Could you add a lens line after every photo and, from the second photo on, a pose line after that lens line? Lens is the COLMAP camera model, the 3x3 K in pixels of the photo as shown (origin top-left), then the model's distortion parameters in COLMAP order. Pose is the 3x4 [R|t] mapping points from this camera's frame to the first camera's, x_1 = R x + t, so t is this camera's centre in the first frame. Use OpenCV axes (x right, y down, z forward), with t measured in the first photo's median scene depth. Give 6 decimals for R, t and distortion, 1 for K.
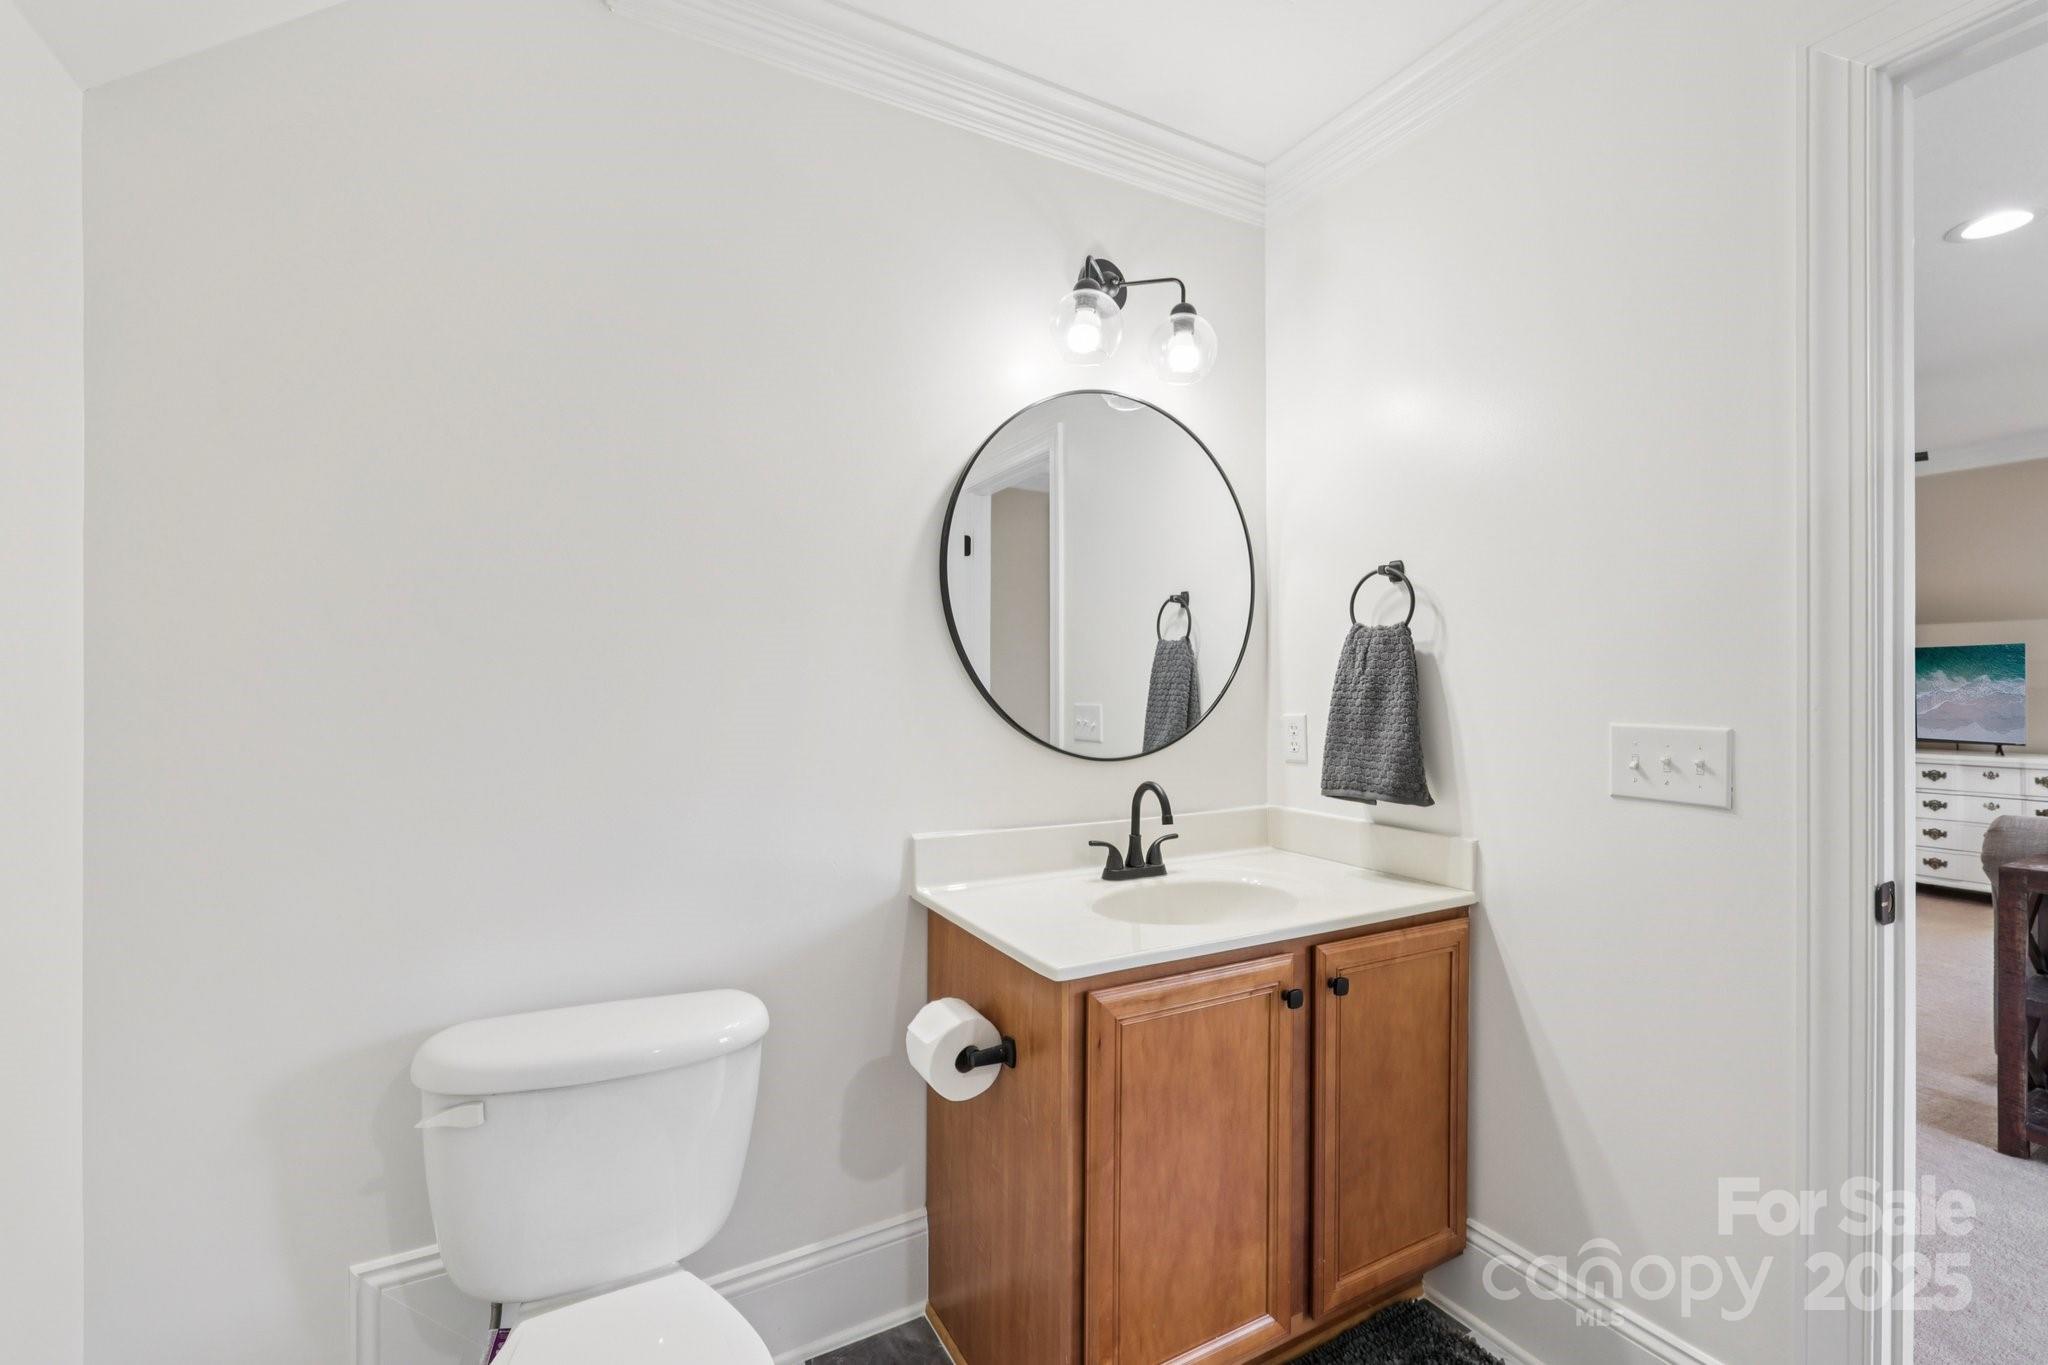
lens RADIAL K [[875.9, 0, 1033.2], [0, 875.9, 686.3], [0, 0, 1]] dist [0.002375, -0.000155]
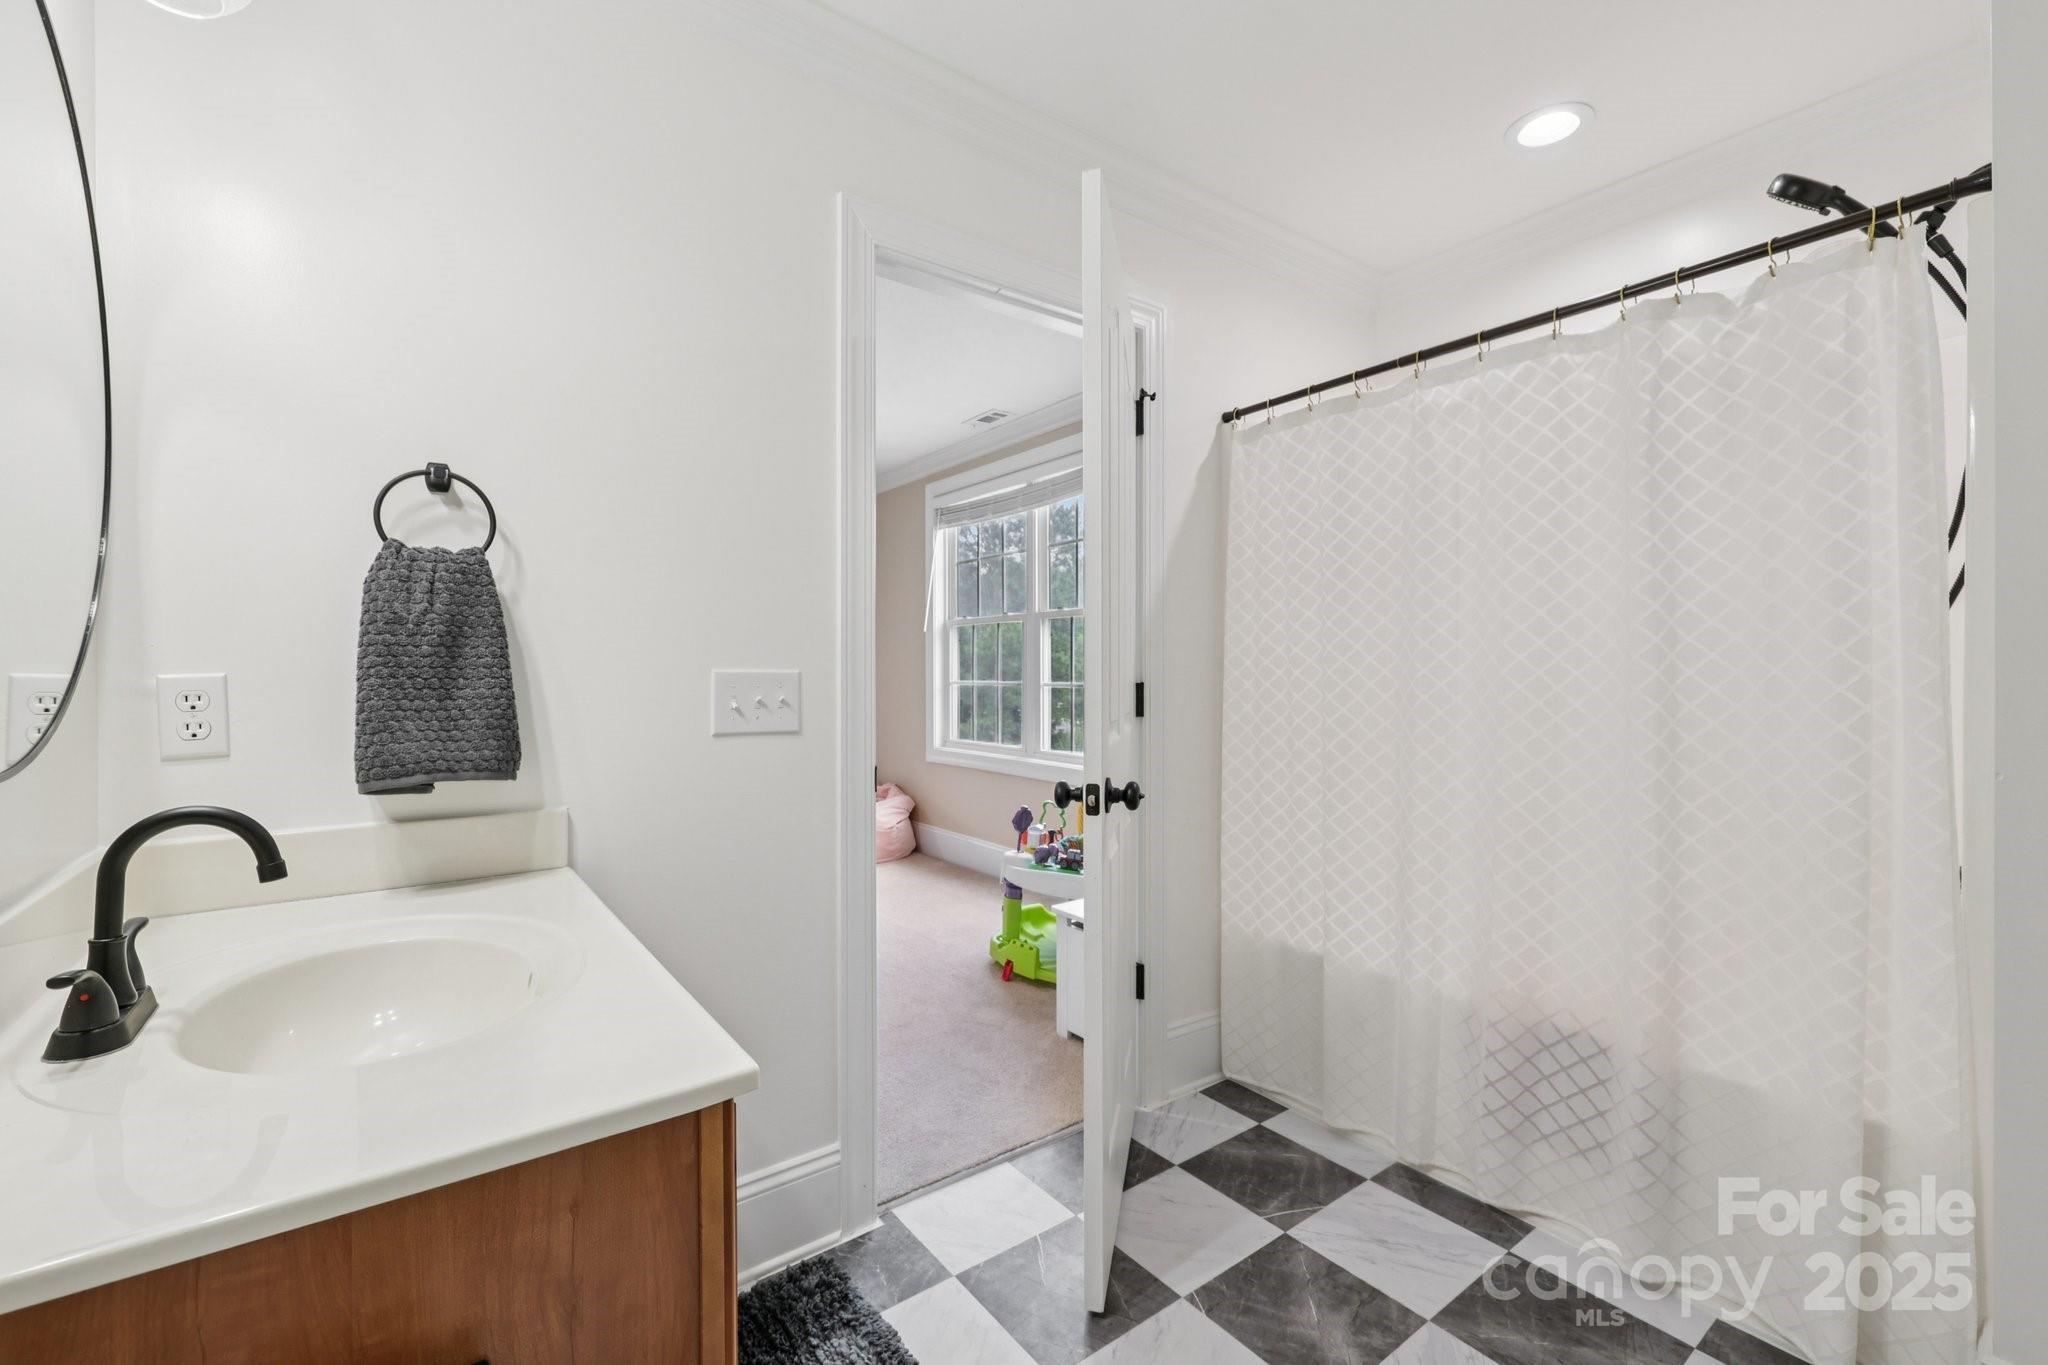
lens RADIAL K [[875.9, 0, 1035.9], [0, 875.9, 672.5], [0, 0, 1]] dist [0.002375, -0.000155]
pose [[-0.137437, -0.008132, 0.990477, -0.414744], [-0.003162, 0.999965, 0.007771, 0.028606], [-0.990506, -0.002064, -0.137458, 0.616994]]
